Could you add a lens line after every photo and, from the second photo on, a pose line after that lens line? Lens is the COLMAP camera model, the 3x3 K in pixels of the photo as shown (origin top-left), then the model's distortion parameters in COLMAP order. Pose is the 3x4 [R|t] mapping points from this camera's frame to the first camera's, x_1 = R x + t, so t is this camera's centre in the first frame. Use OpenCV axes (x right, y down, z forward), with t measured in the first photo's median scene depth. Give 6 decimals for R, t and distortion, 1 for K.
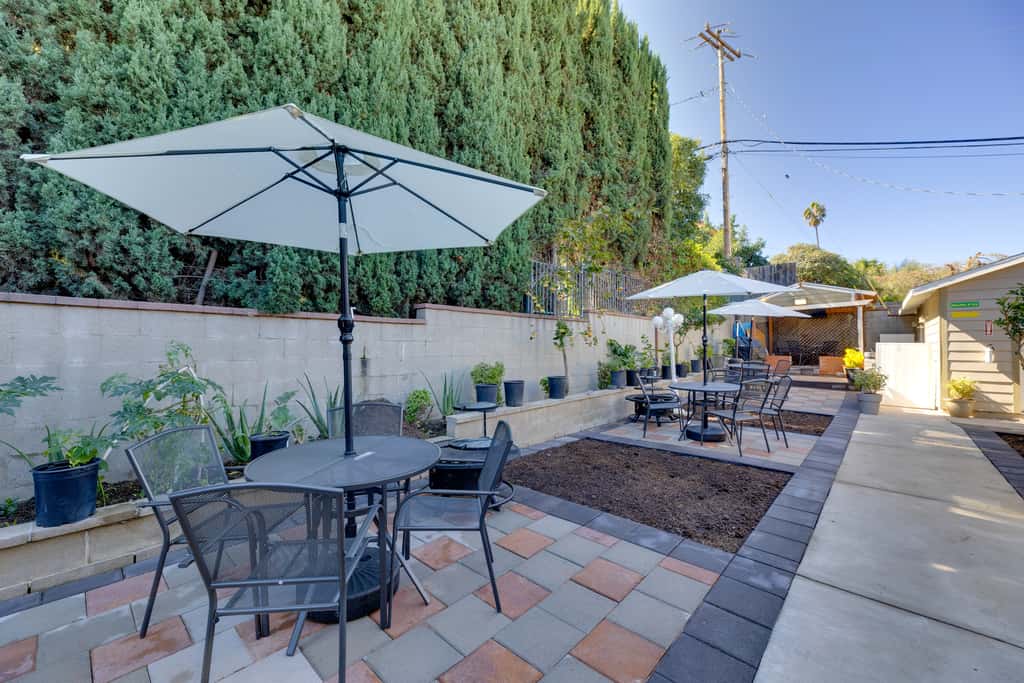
lens RADIAL K [[411.6, 0, 511.2], [0, 411.6, 343.9], [0, 0, 1]] dist [0.000816, -0.000086]
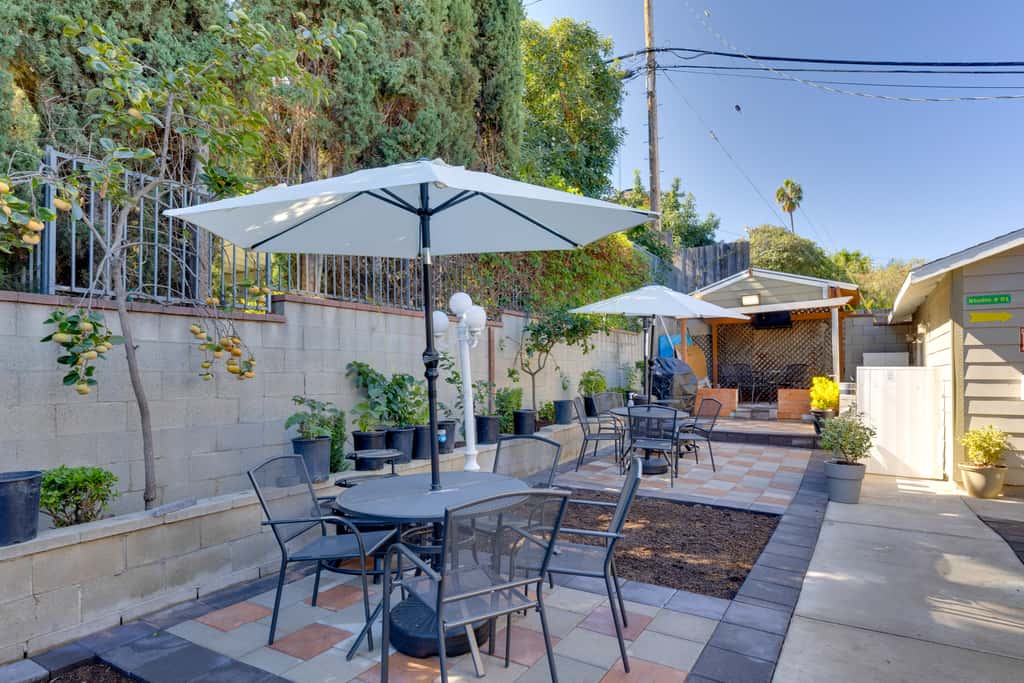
lens RADIAL K [[594.1, 0, 516.6], [0, 594.1, 368.1], [0, 0, 1]] dist [0.003882, 0.002475]
pose [[0.980007, -0.004849, 0.198905, 0.198195], [0.005337, 0.999984, -0.001915, -0.001351], [-0.198892, 0.002938, 0.980017, 0.217112]]
